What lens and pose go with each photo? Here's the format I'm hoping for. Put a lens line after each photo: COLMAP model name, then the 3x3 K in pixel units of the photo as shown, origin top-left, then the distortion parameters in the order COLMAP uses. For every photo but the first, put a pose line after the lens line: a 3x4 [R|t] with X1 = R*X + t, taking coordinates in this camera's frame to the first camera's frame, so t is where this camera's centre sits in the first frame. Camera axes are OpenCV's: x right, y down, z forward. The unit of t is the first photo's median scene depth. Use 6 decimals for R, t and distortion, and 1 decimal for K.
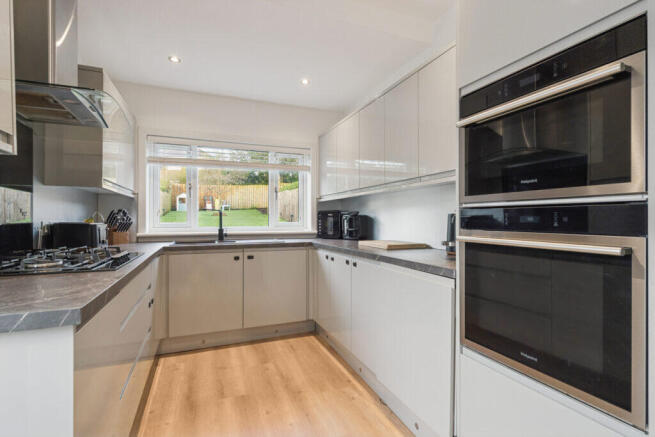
lens RADIAL K [[309.5, 0, 326.2], [0, 309.5, 220.2], [0, 0, 1]] dist [-0.001500, -0.000782]
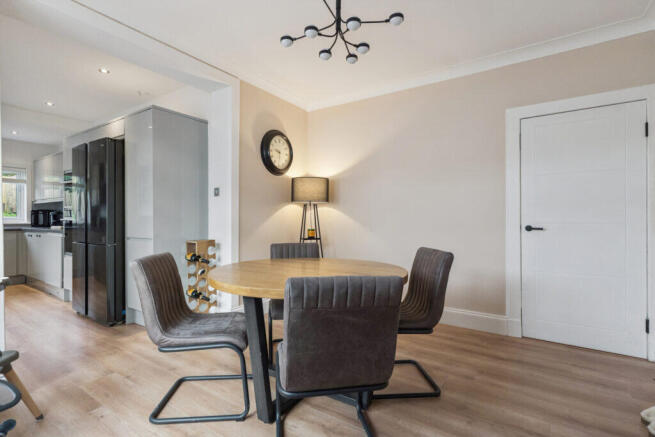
lens RADIAL K [[309.5, 0, 326.2], [0, 309.5, 220.2], [0, 0, 1]] dist [-0.001500, -0.000782]
pose [[0.820488, -0.003228, 0.571654, 0.374203], [0.000601, 0.999988, 0.004783, 0.021194], [-0.571663, -0.003581, 0.820481, -1.395948]]
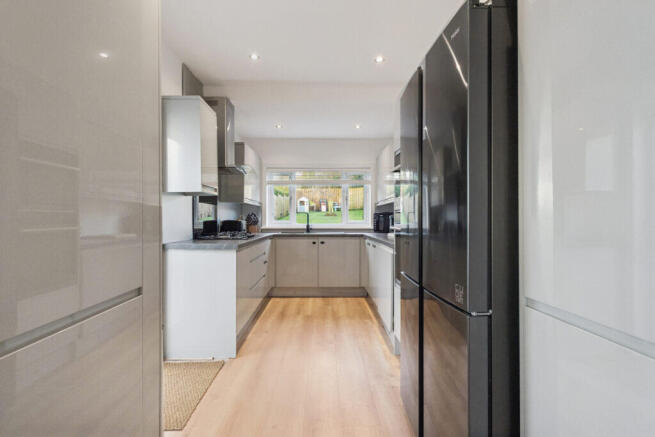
lens RADIAL K [[309.5, 0, 326.2], [0, 309.5, 220.2], [0, 0, 1]] dist [-0.001500, -0.000782]
pose [[0.932334, 0.001954, -0.361594, 0.341831], [-0.001781, 0.999998, 0.000812, 0.003483], [0.361595, -0.000113, 0.932335, -0.465180]]
